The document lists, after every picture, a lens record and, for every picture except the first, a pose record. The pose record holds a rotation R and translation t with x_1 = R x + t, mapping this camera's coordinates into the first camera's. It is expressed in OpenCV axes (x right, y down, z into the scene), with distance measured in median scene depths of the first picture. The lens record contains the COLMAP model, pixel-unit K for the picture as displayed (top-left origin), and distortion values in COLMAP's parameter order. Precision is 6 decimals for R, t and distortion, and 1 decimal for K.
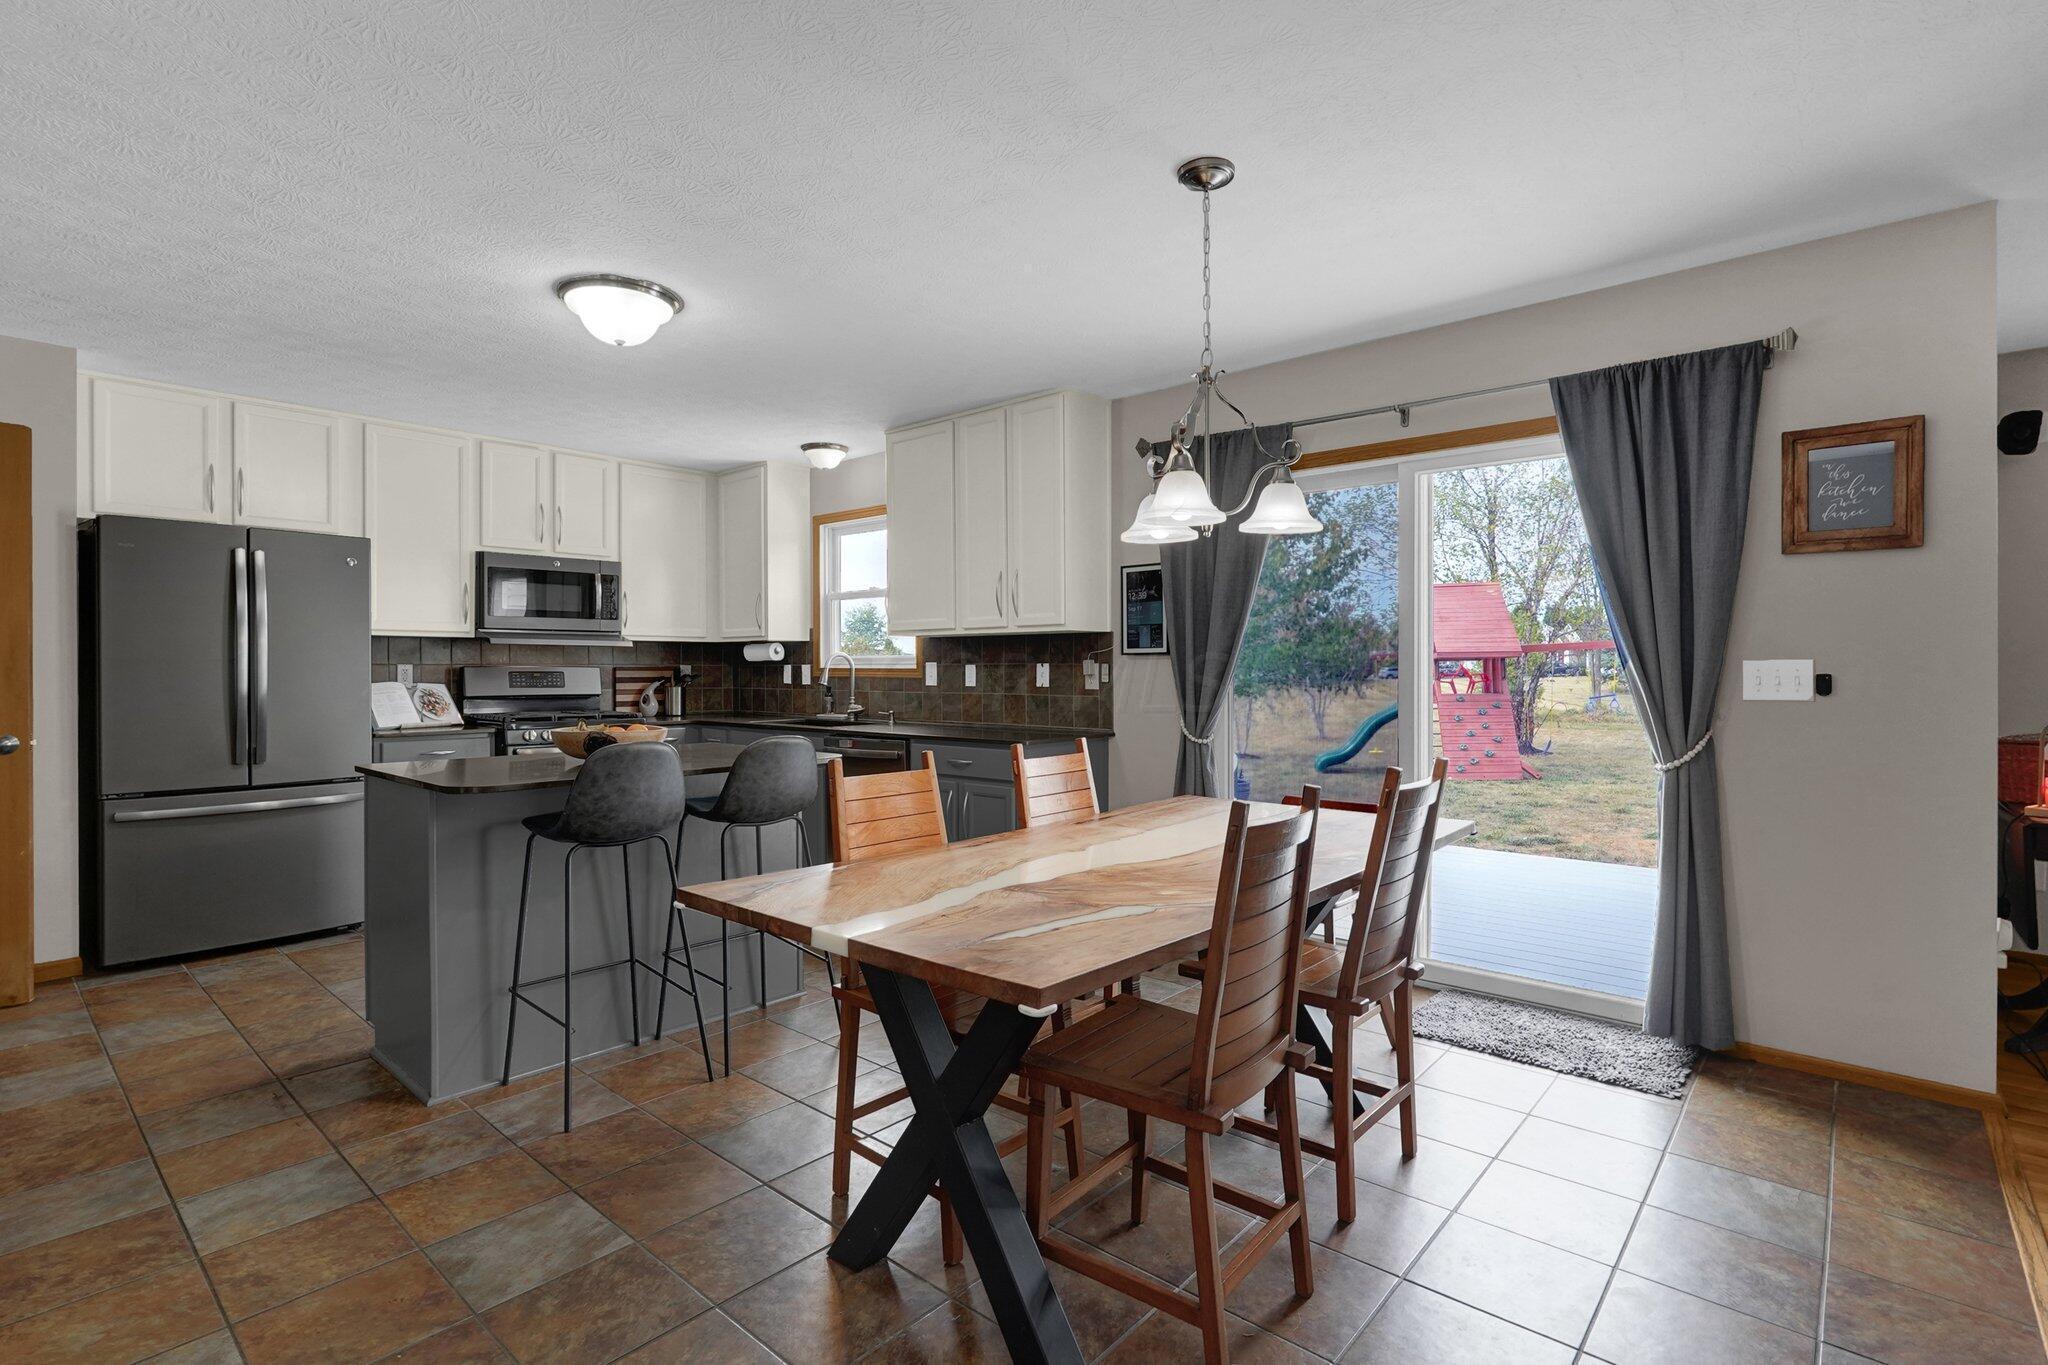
lens RADIAL K [[965.9, 0, 988.3], [0, 965.9, 684.9], [0, 0, 1]] dist [0.015703, 0.000466]
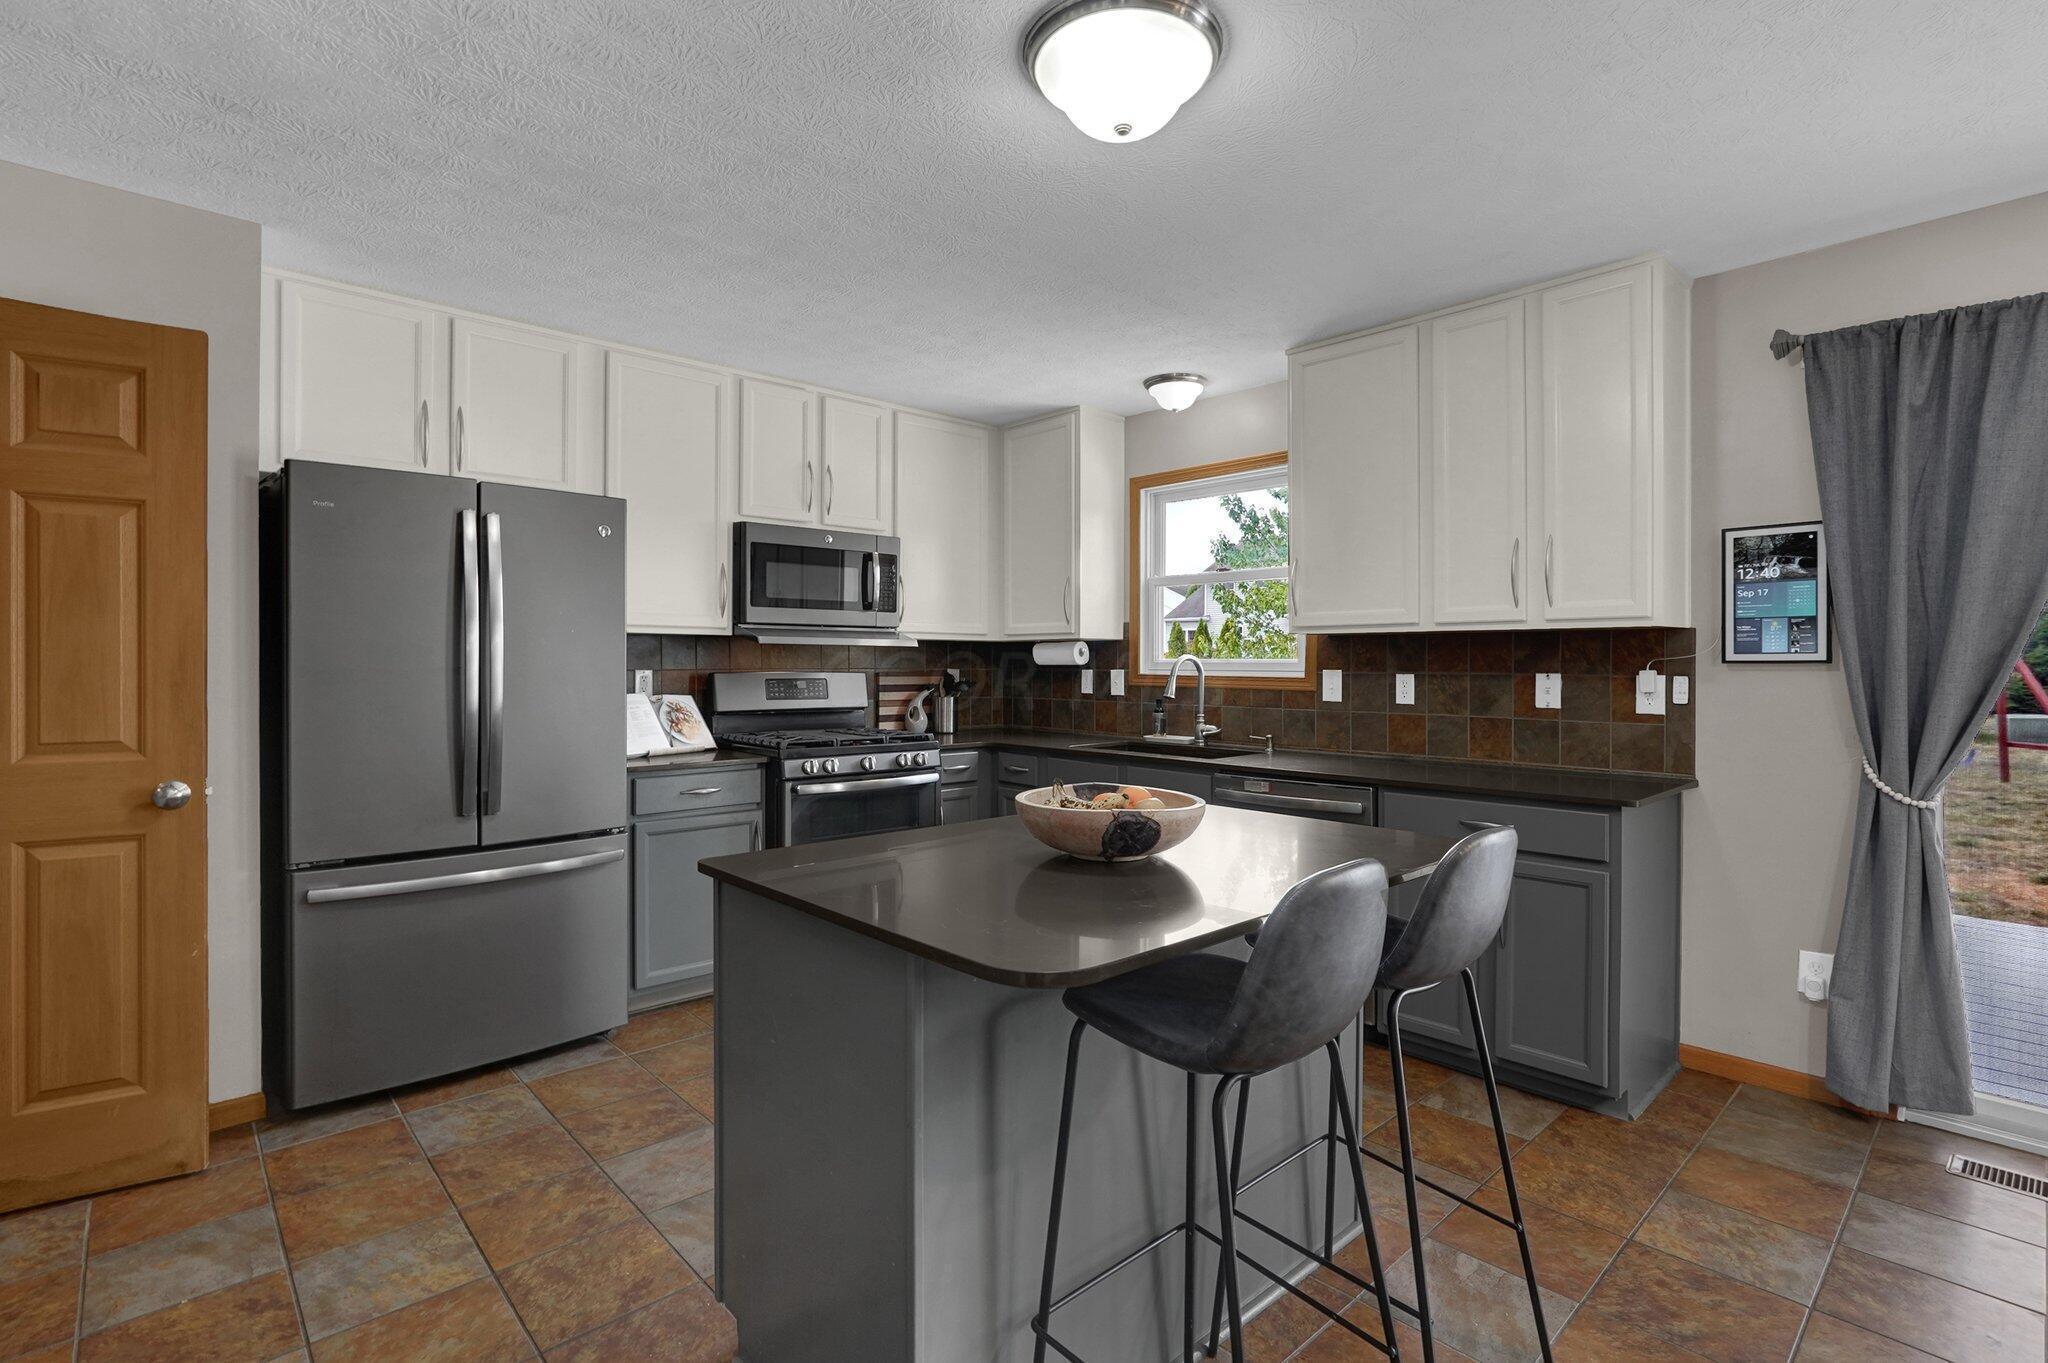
lens RADIAL K [[976.2, 0, 1024.0], [0, 976.2, 681.5], [0, 0, 1]] dist [-0.000575, 0.000000]
pose [[0.996712, 0.005402, -0.080850, -0.236192], [-0.005313, 0.999985, 0.001318, -0.014319], [0.080856, -0.000884, 0.996725, 0.251034]]
